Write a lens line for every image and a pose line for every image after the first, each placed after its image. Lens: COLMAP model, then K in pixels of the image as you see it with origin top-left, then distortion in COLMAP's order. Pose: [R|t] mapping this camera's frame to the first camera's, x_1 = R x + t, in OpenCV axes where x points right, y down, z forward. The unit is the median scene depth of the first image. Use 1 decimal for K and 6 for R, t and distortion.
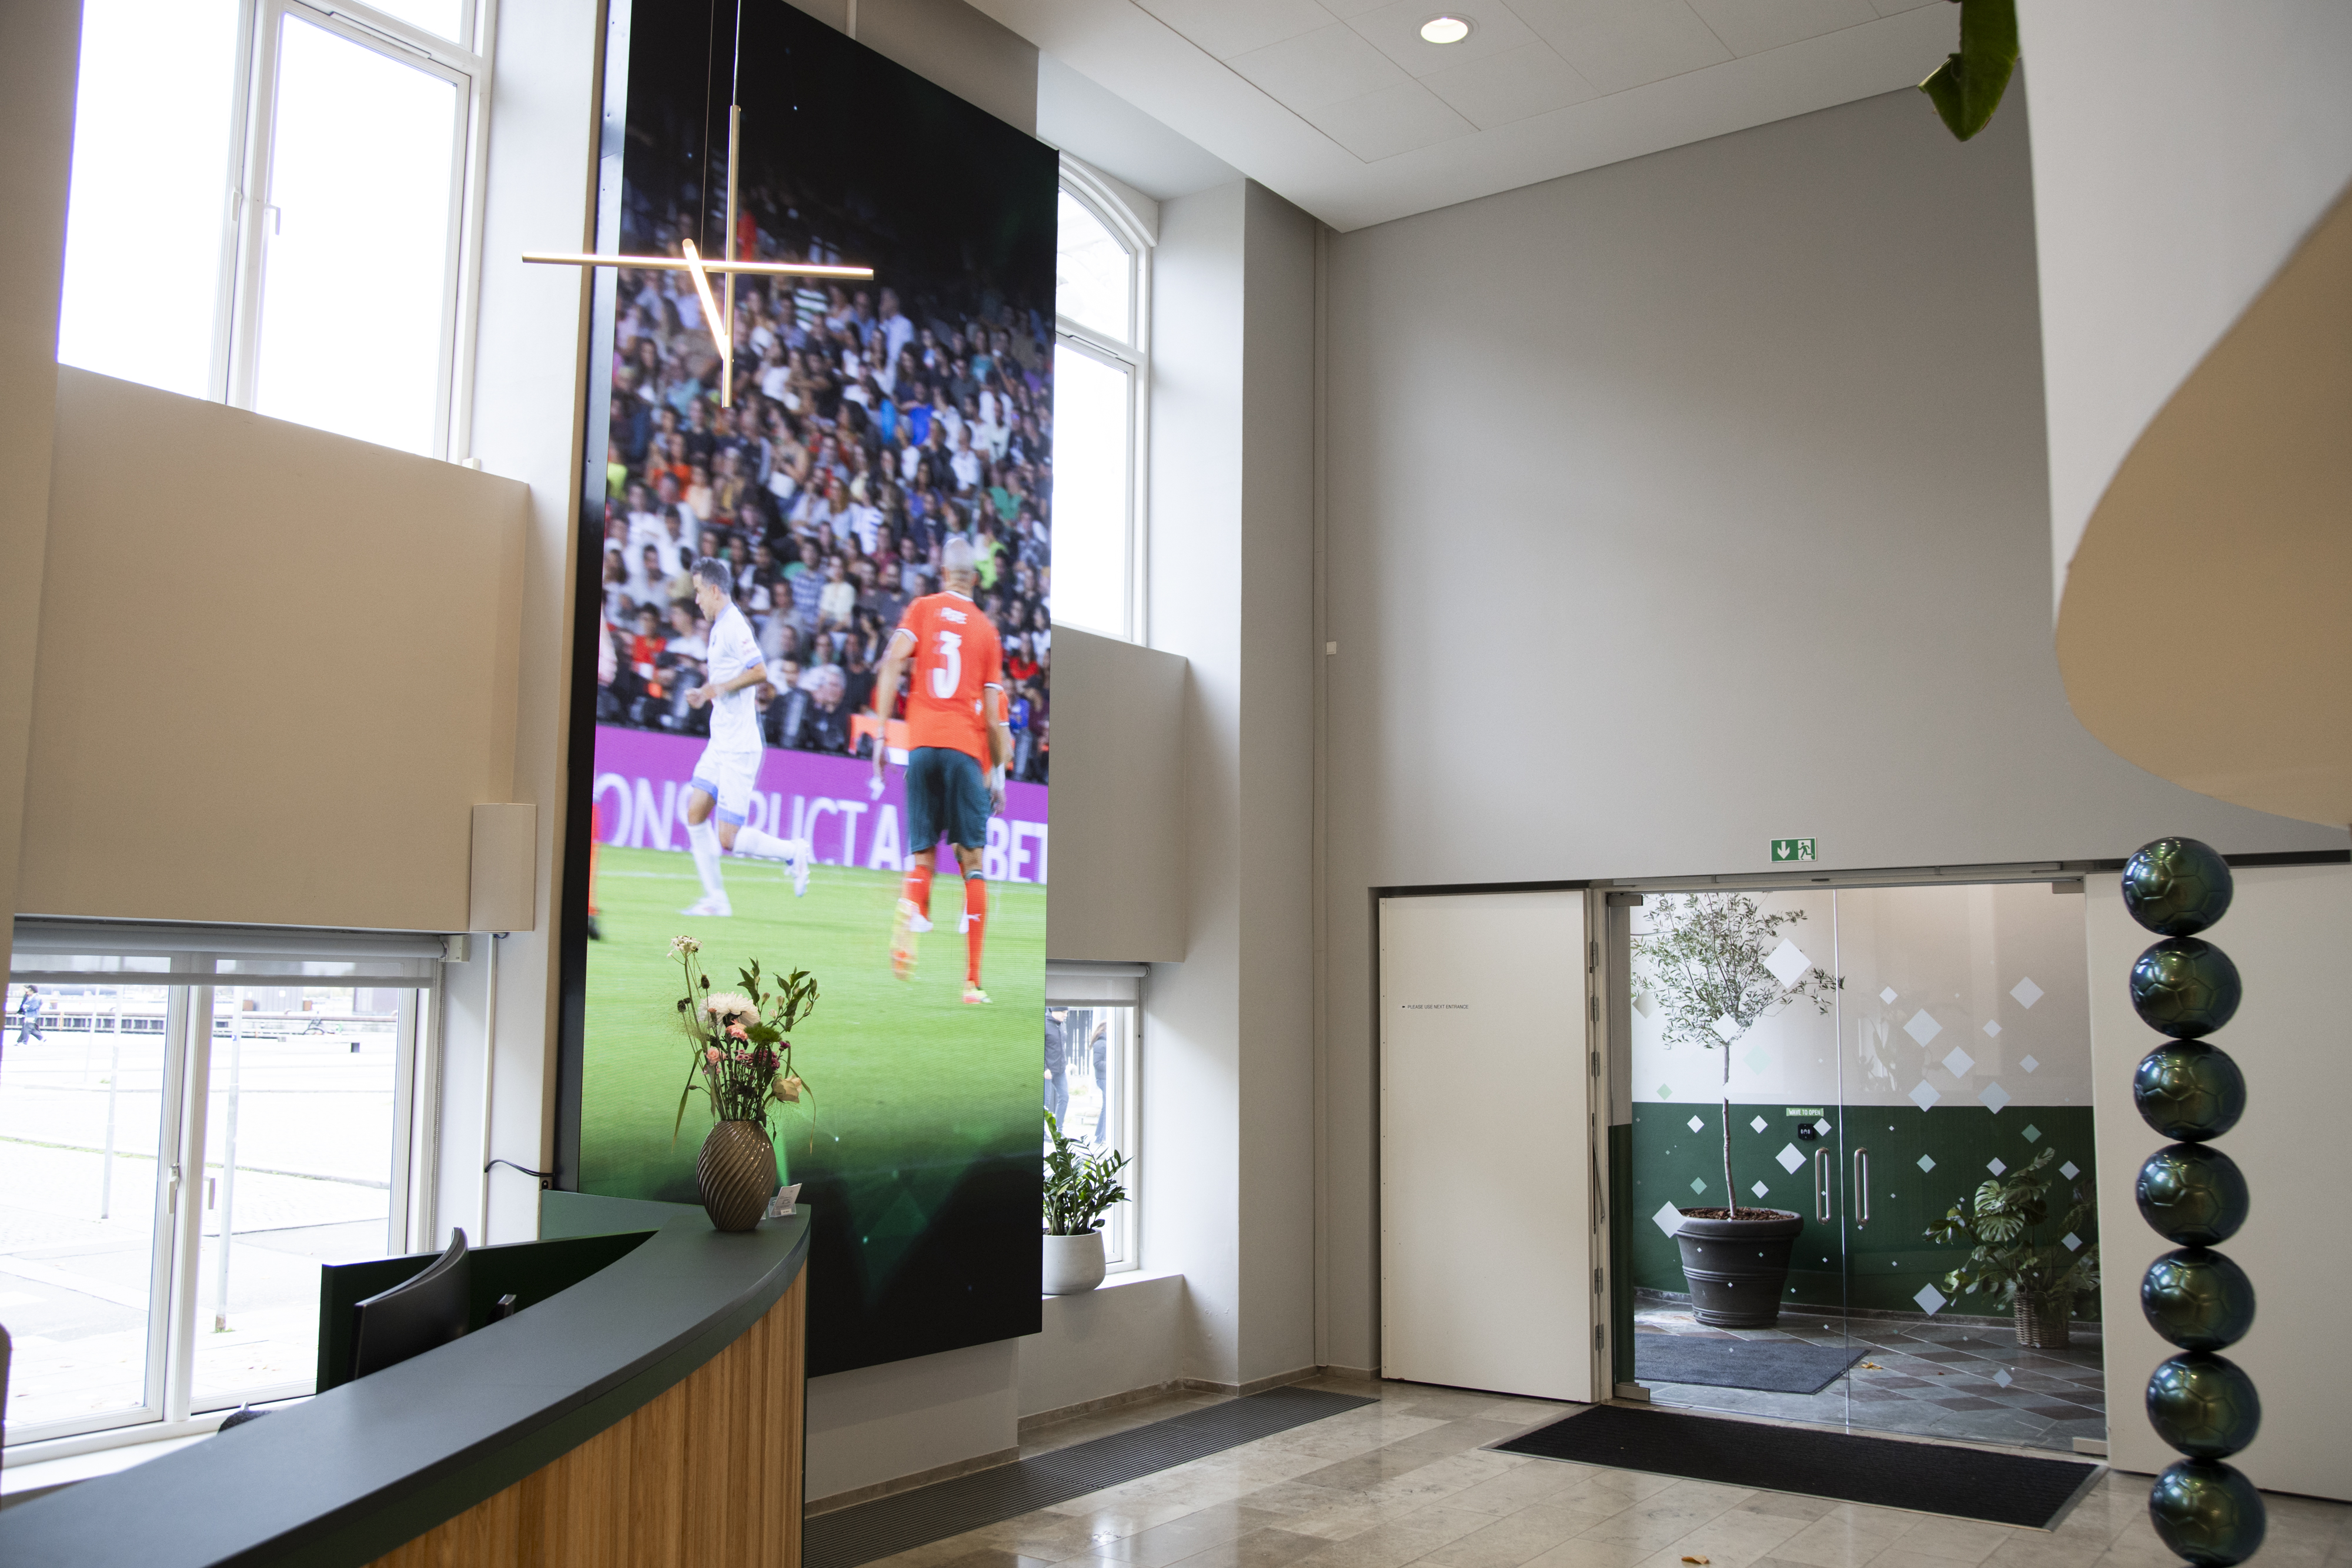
lens RADIAL K [[2041.8, 0, 1176.0], [0, 2041.8, 784.0], [0, 0, 1]] dist [-0.075912, 0.117463]
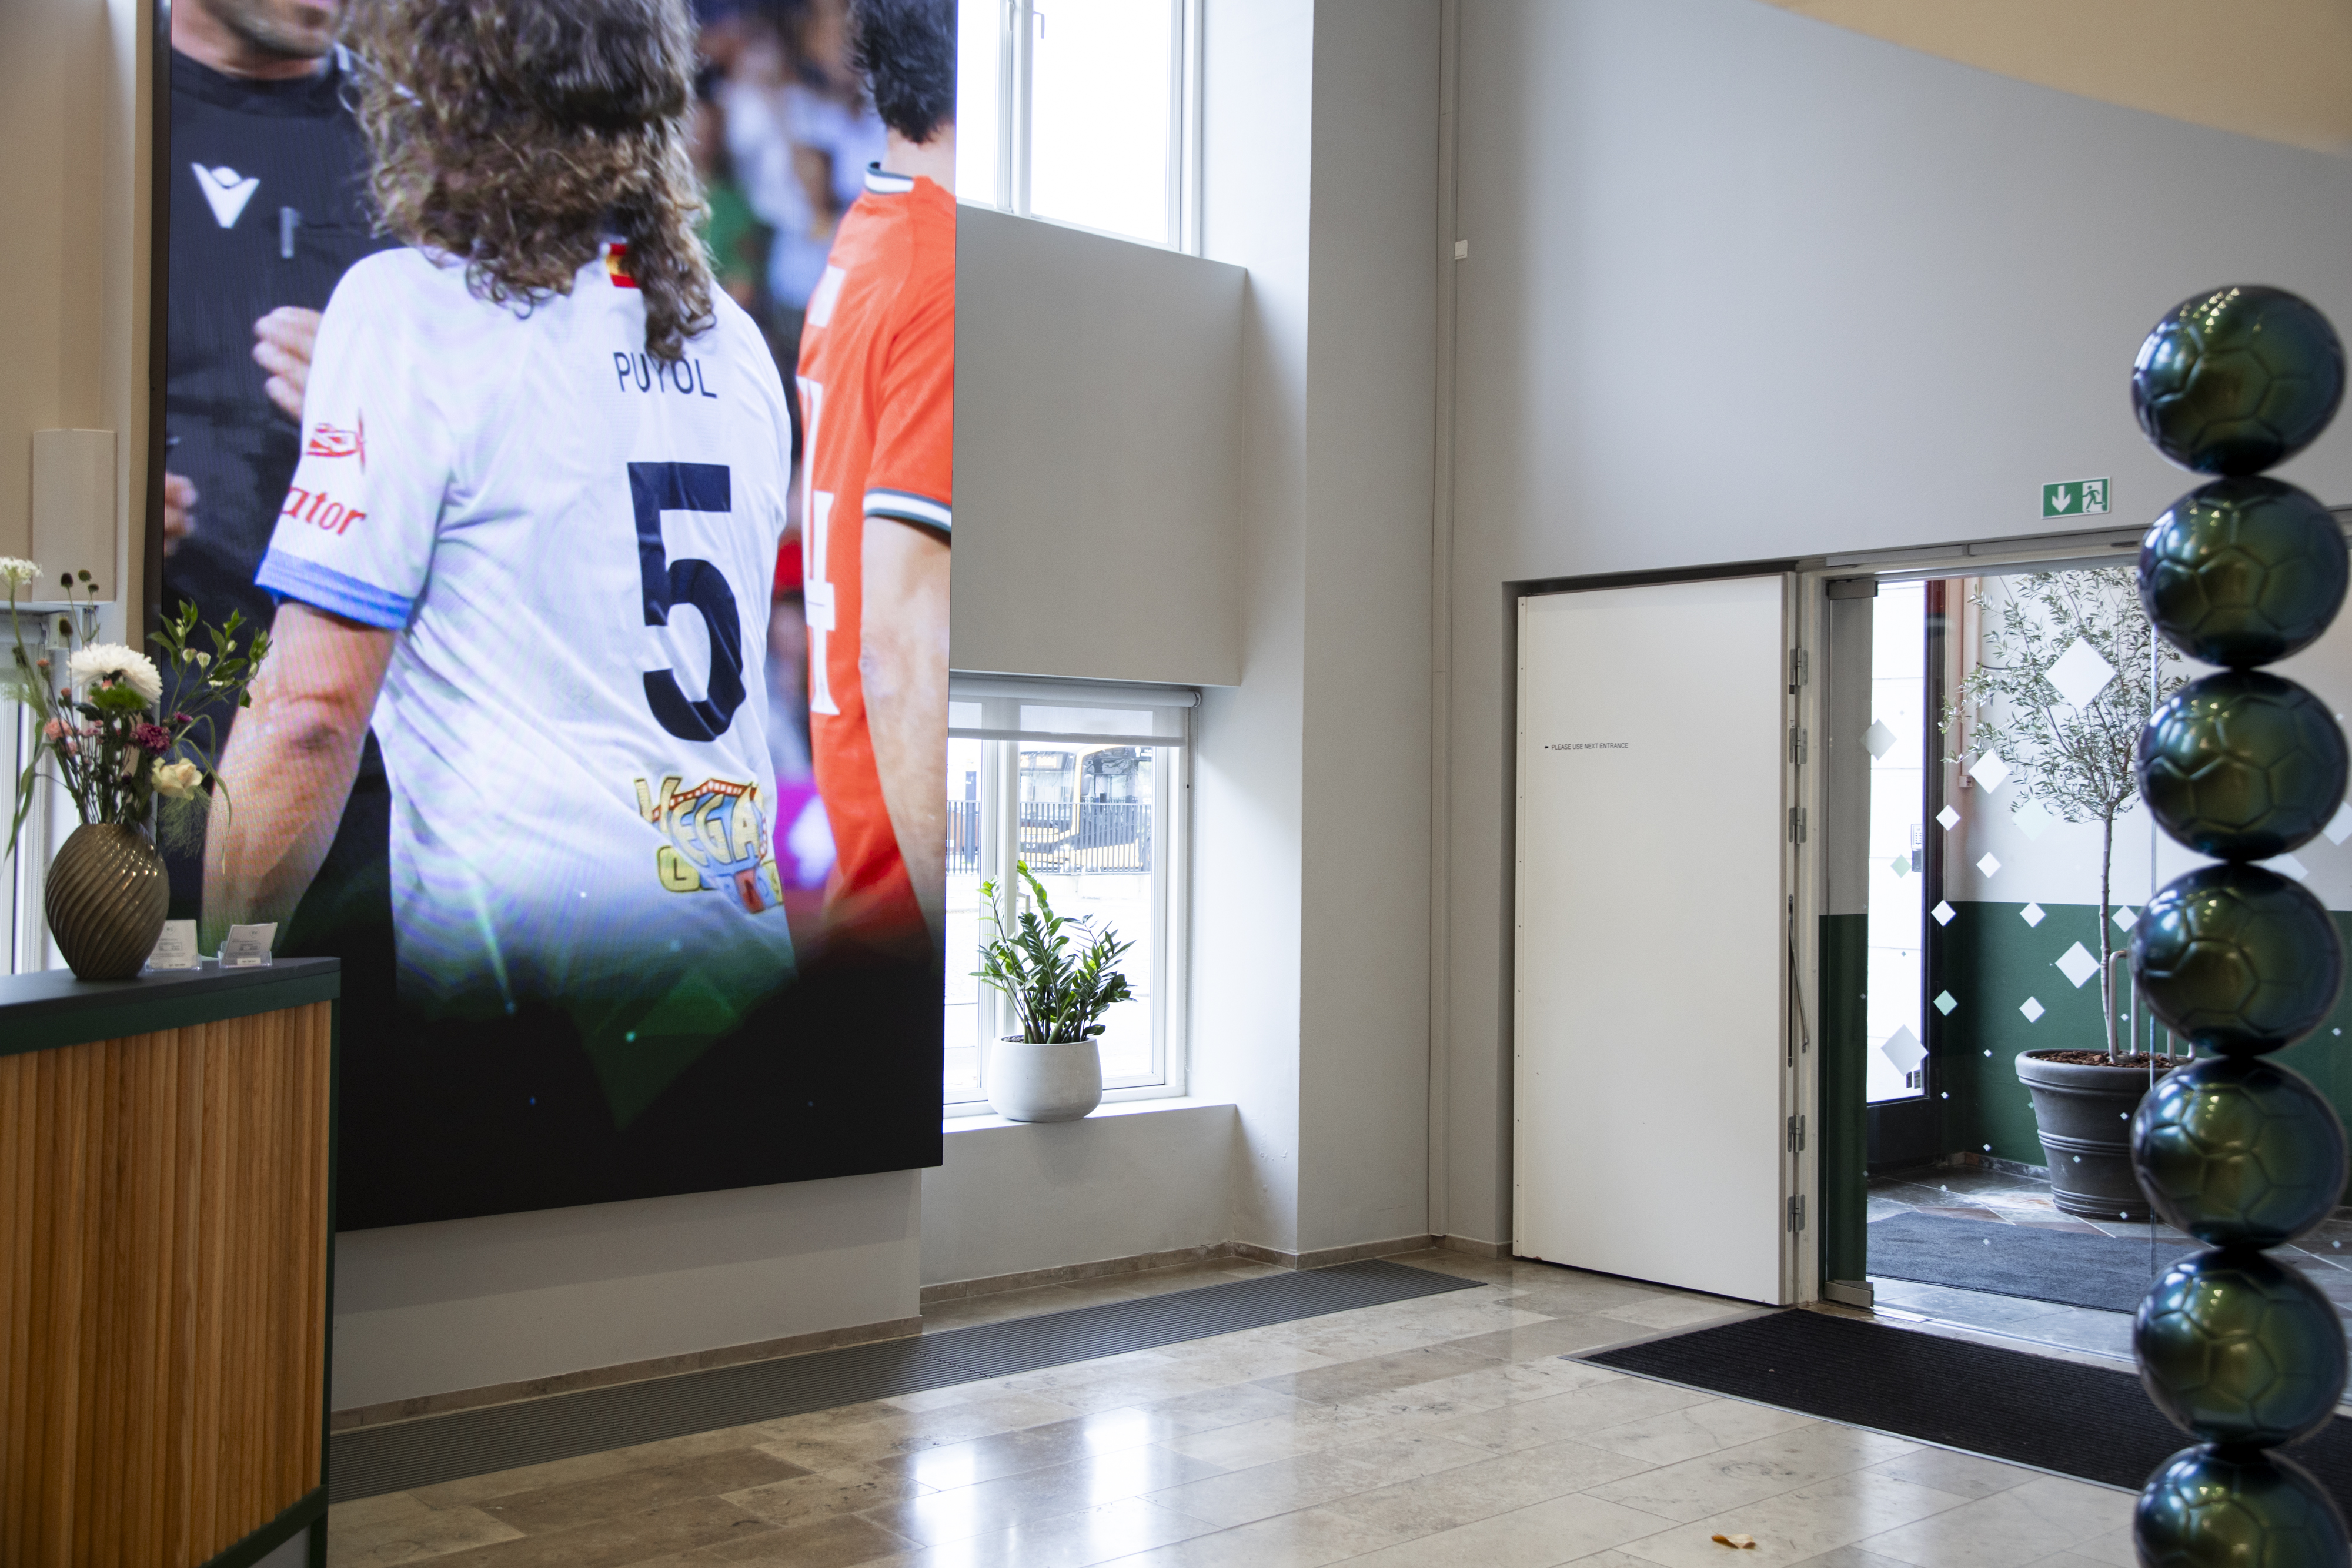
lens RADIAL K [[2393.3, 0, 1176.0], [0, 2393.3, 784.0], [0, 0, 1]] dist [-0.007484, 0.207001]
pose [[0.973347, 0.003820, -0.229305, 0.186428], [0.016872, 0.995959, 0.088210, 0.047918], [0.228715, -0.089728, 0.969349, 0.159939]]
